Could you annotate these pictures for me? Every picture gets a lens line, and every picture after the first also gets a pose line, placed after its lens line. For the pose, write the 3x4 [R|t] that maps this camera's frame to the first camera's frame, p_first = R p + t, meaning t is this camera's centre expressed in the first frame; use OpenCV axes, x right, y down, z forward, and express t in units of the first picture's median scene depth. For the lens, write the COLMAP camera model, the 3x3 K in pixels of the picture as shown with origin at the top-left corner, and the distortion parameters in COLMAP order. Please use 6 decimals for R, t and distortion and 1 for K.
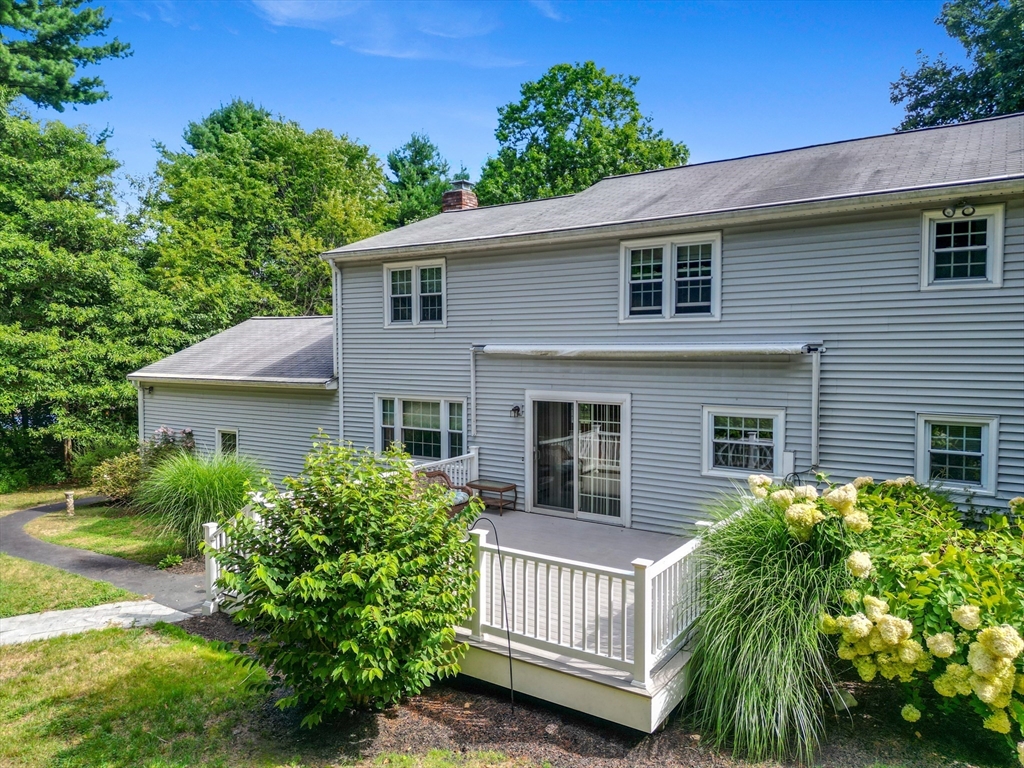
lens RADIAL K [[714.3, 0, 515.0], [0, 714.3, 381.0], [0, 0, 1]] dist [0.093737, -0.086545]
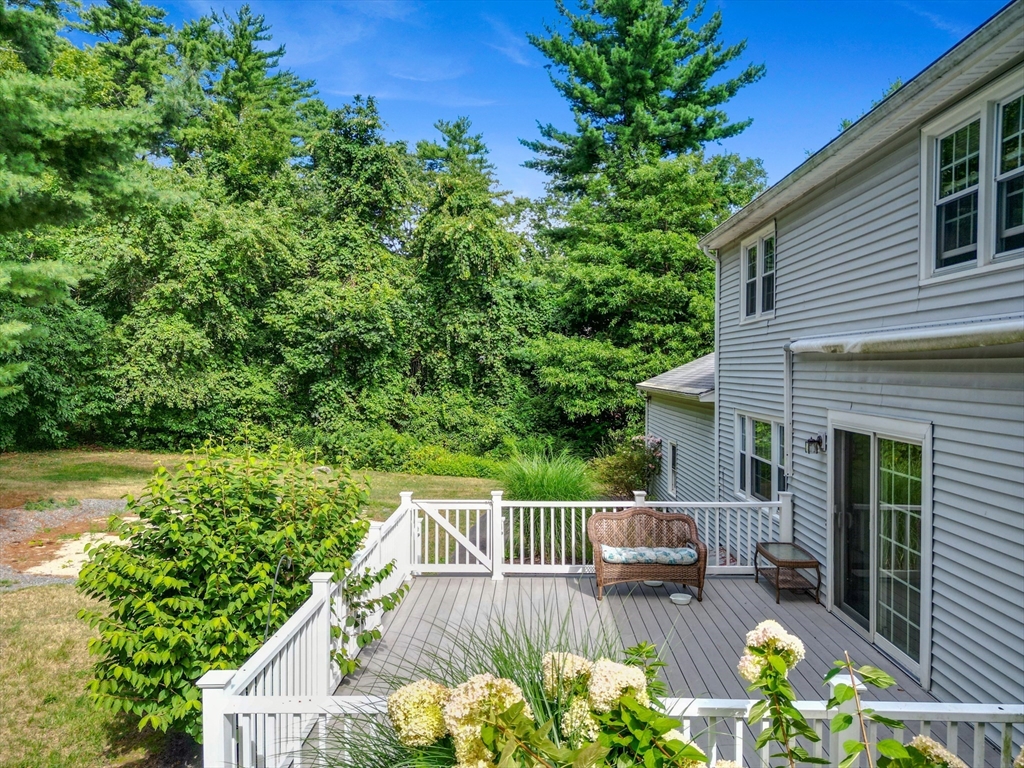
lens RADIAL K [[714.3, 0, 515.0], [0, 714.3, 381.0], [0, 0, 1]] dist [0.093737, -0.086545]
pose [[0.538760, 0.016466, -0.842298, 0.381803], [-0.041001, 0.999137, -0.006693, 0.002191], [0.841461, 0.038141, 0.538970, 0.422930]]
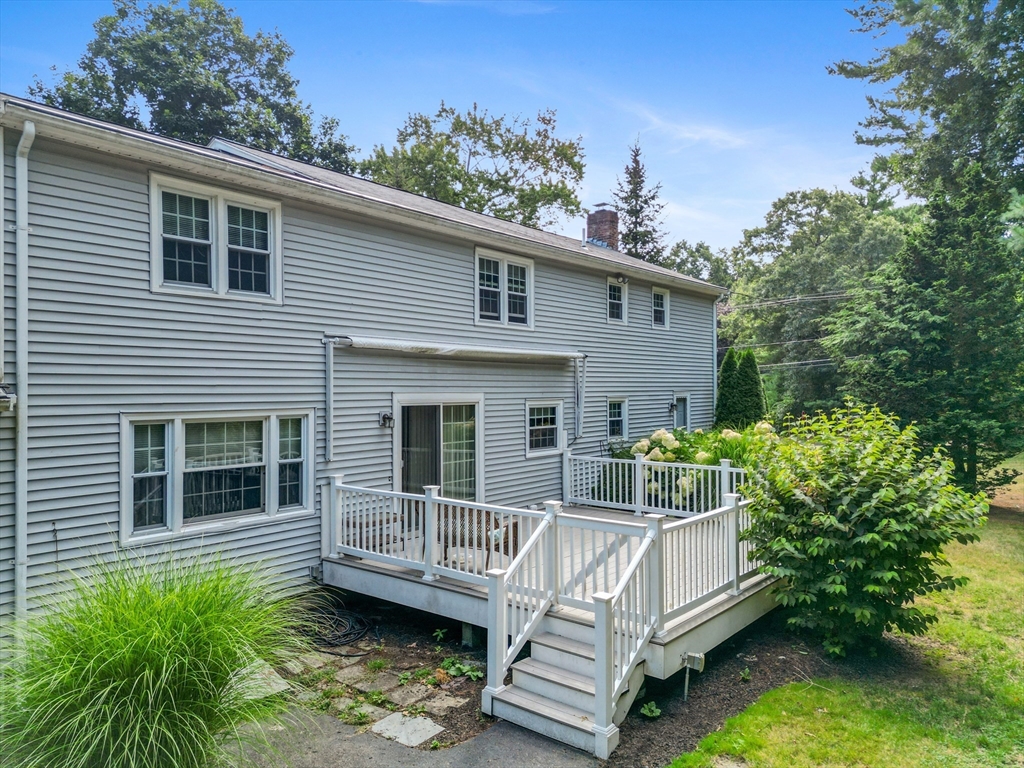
lens RADIAL K [[714.3, 0, 515.0], [0, 714.3, 381.0], [0, 0, 1]] dist [0.093737, -0.086545]
pose [[0.091565, 0.014348, 0.995696, -0.778283], [0.050685, 0.998533, -0.019050, 0.020122], [-0.994508, 0.052212, 0.090704, 0.759449]]
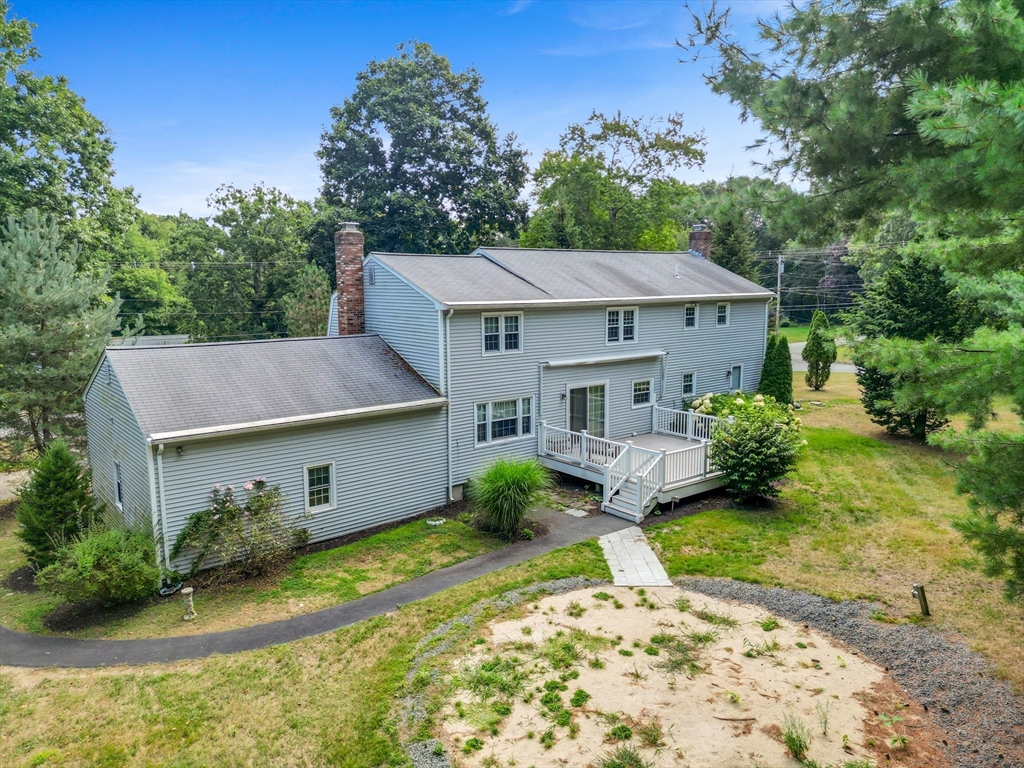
lens RADIAL K [[714.3, 0, 515.0], [0, 714.3, 381.0], [0, 0, 1]] dist [0.093737, -0.086545]
pose [[0.291798, -0.131264, 0.947430, -1.712827], [0.047474, 0.991305, 0.122721, -0.220762], [-0.955301, 0.009169, 0.295493, 0.566435]]
